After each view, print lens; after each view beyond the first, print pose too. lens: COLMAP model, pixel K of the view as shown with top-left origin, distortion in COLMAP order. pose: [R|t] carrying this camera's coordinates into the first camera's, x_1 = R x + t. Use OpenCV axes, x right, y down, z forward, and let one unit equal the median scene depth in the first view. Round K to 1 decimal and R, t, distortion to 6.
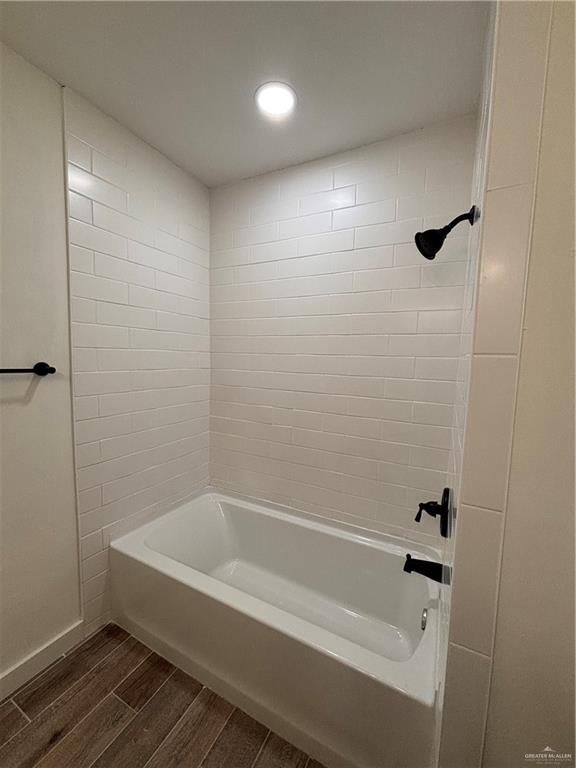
lens RADIAL K [[309.3, 0, 288.0], [0, 309.3, 383.2], [0, 0, 1]] dist [0.004125, 0.001409]
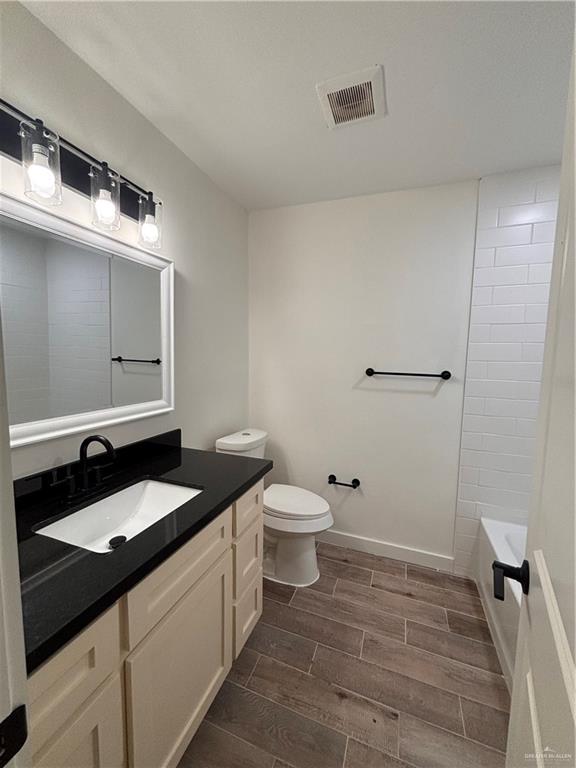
lens RADIAL K [[309.3, 0, 288.8], [0, 309.3, 387.7], [0, 0, 1]] dist [0.004125, 0.001409]
pose [[0.120270, 0.072135, -0.990117, 0.632430], [-0.085613, 0.994395, 0.062047, -0.012147], [0.989043, 0.077305, 0.125772, 0.061861]]
